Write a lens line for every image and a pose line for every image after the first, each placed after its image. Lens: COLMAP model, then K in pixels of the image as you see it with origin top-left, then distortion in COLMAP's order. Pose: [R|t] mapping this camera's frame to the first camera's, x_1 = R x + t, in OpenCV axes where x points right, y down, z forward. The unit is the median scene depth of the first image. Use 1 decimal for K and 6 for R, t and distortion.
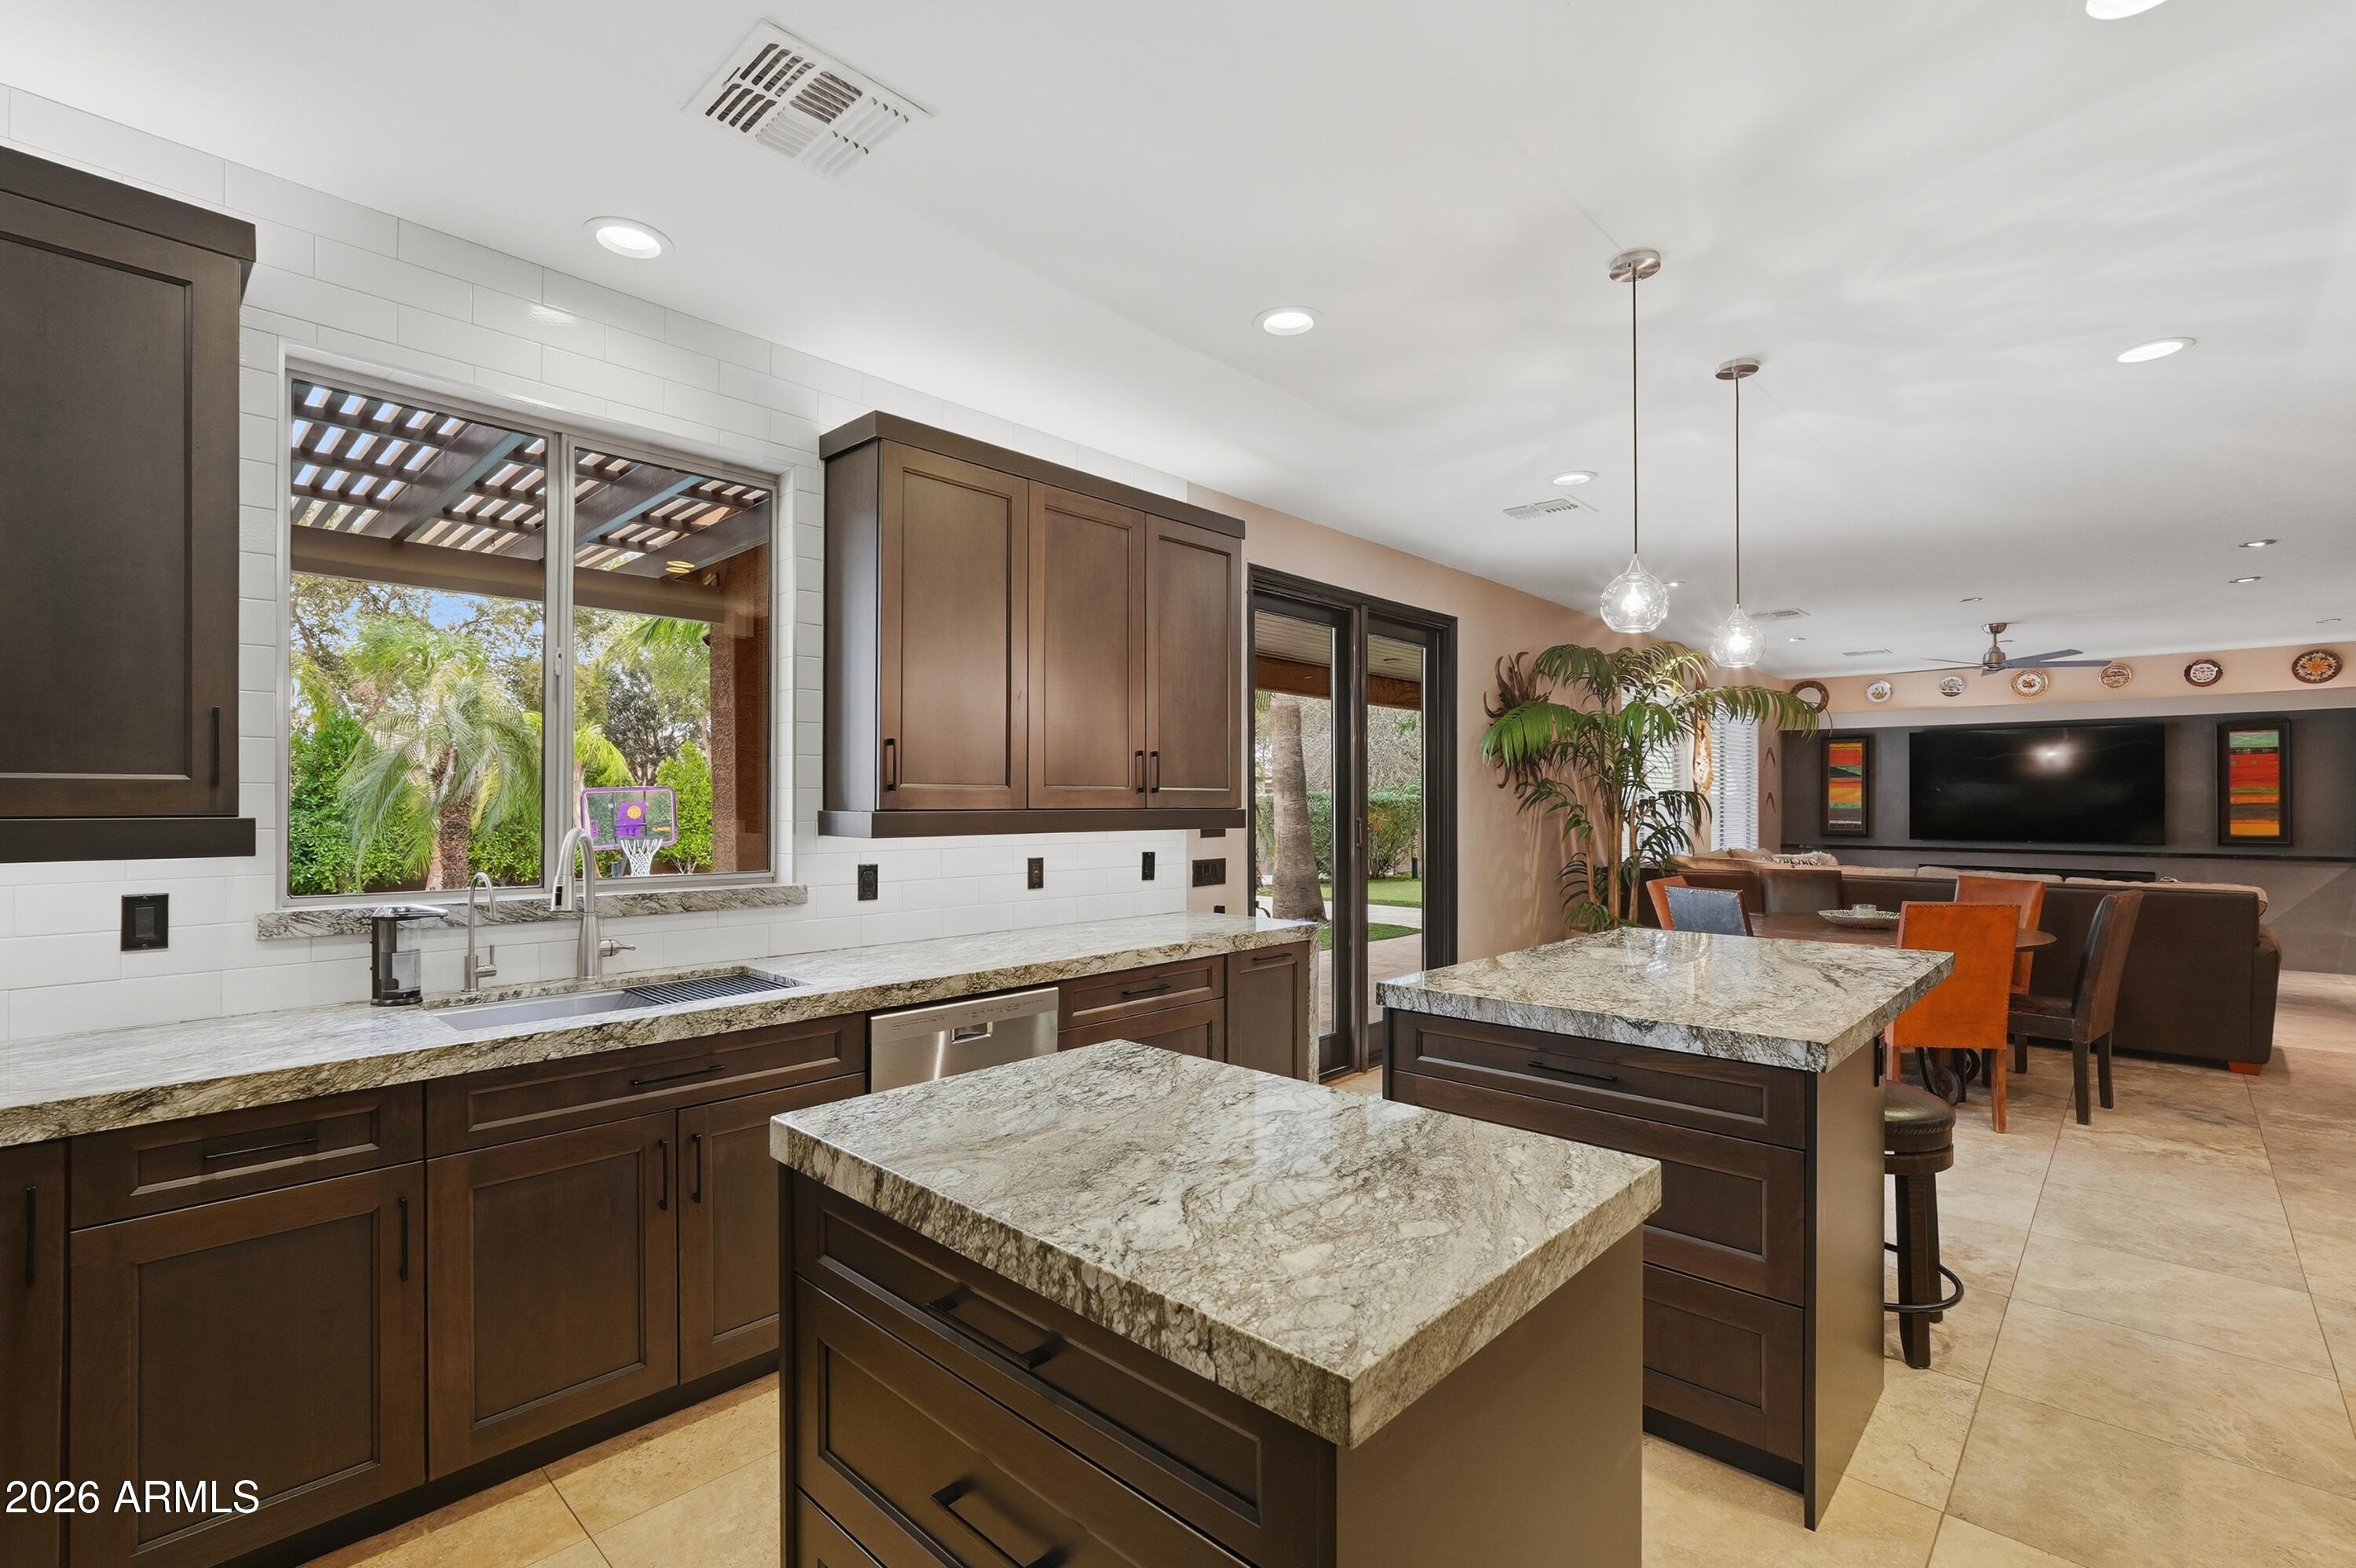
lens RADIAL K [[1045.0, 0, 1175.8], [0, 1045.0, 804.9], [0, 0, 1]] dist [-0.017427, 0.007638]
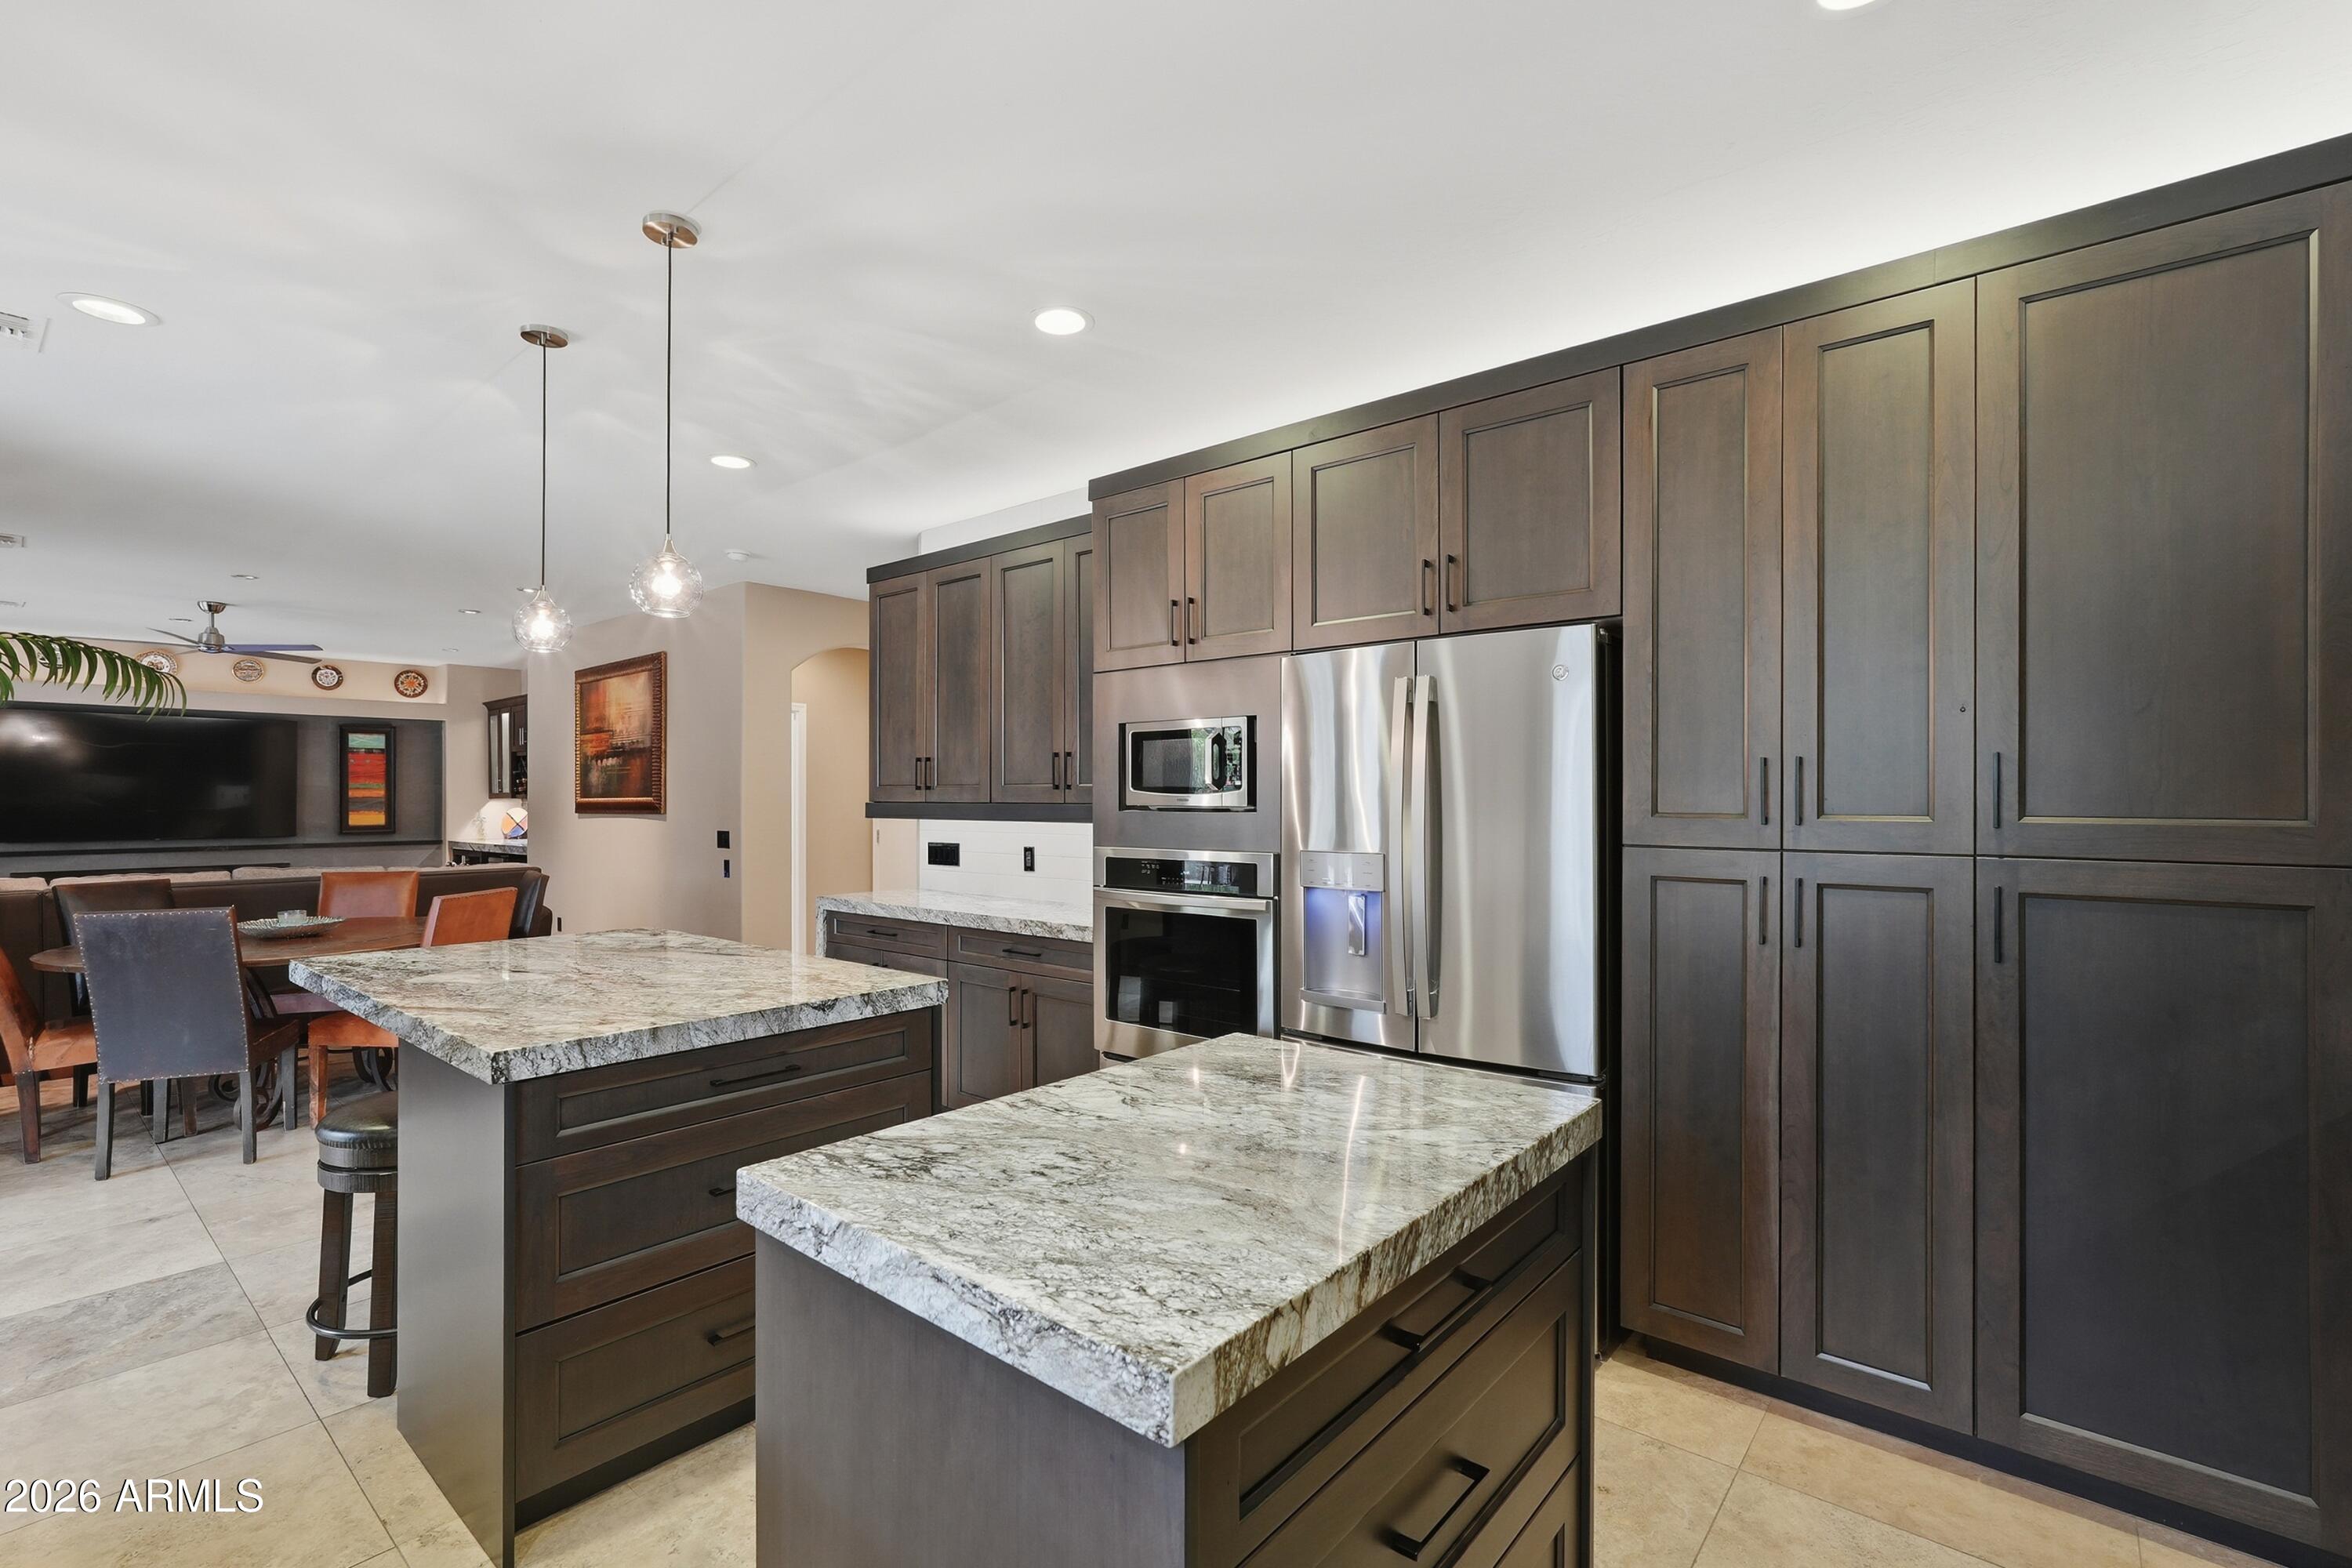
lens RADIAL K [[1043.4, 0, 1175.2], [0, 1043.4, 798.2], [0, 0, 1]] dist [-0.017427, 0.007638]
pose [[-0.050489, 0.000330, 0.998725, -0.535830], [0.000104, 1.000000, -0.000325, 0.000442], [-0.998725, 0.000088, -0.050489, 0.593114]]
